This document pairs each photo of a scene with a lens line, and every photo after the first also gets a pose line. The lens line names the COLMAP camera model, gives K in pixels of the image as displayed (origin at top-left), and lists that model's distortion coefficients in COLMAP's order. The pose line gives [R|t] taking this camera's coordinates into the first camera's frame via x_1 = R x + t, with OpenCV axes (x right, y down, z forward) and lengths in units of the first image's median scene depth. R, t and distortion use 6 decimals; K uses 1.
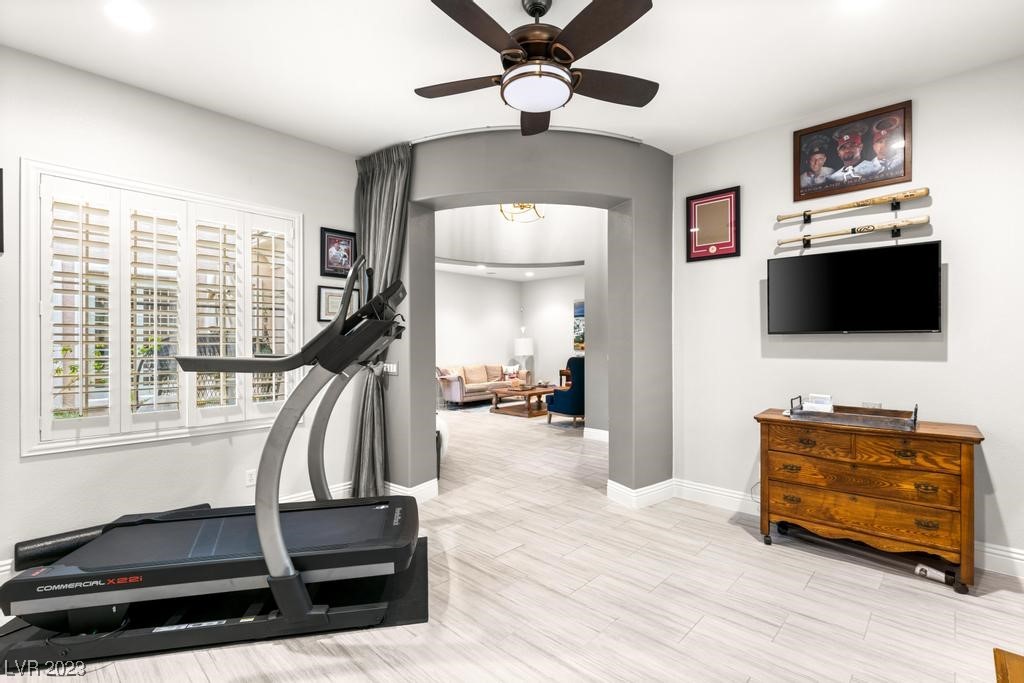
lens RADIAL K [[471.5, 0, 523.4], [0, 471.5, 341.7], [0, 0, 1]] dist [0.001854, -0.000343]
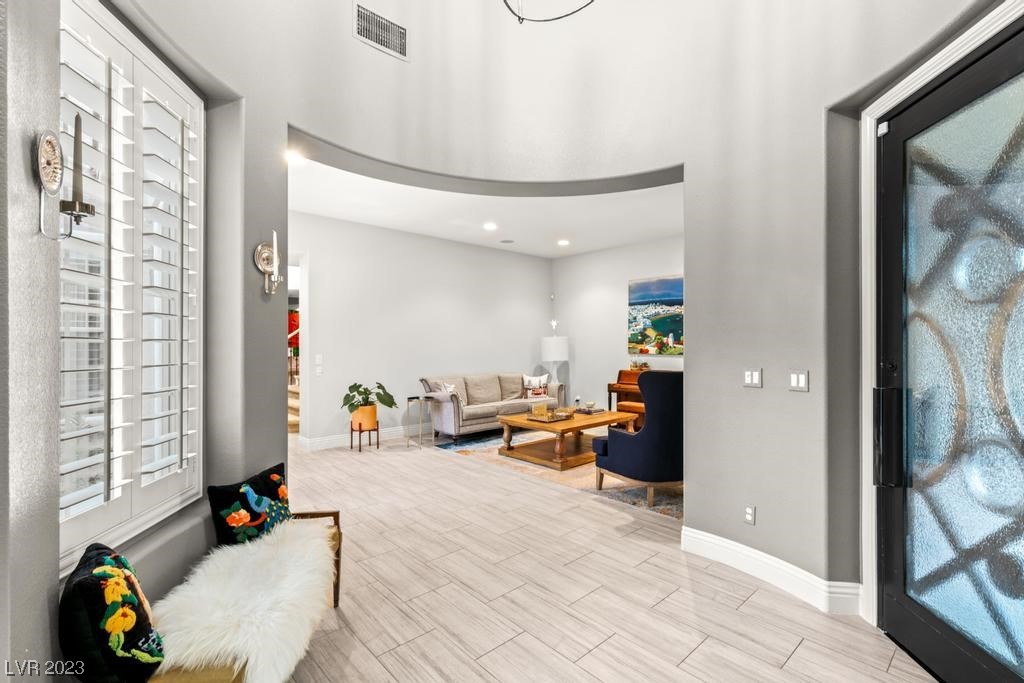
lens RADIAL K [[471.5, 0, 523.4], [0, 471.5, 341.7], [0, 0, 1]] dist [0.001854, -0.000343]
pose [[0.997564, 0.003020, -0.069697, 0.003820], [-0.003359, 0.999983, -0.004755, 0.004216], [0.069681, 0.004978, 0.997557, 0.348678]]
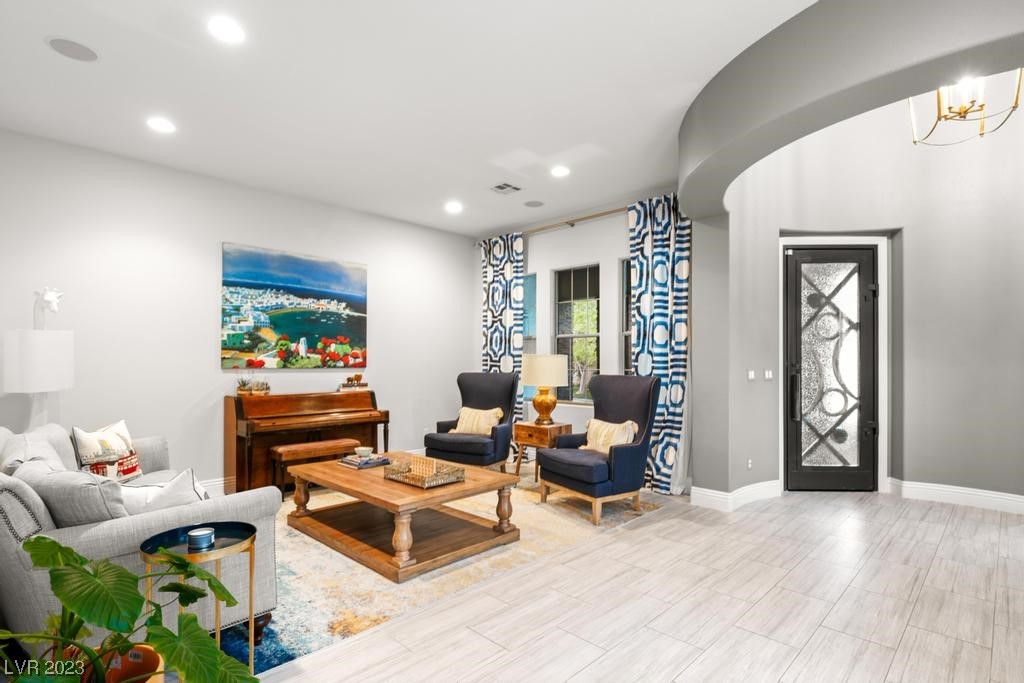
lens RADIAL K [[511.4, 0, 512.9], [0, 511.4, 357.4], [0, 0, 1]] dist [-0.001093, -0.000405]
pose [[0.015211, 0.008522, 0.999848, -0.352879], [-0.003039, 0.999959, -0.008476, 0.012174], [-0.999880, -0.002910, 0.015236, 0.845753]]
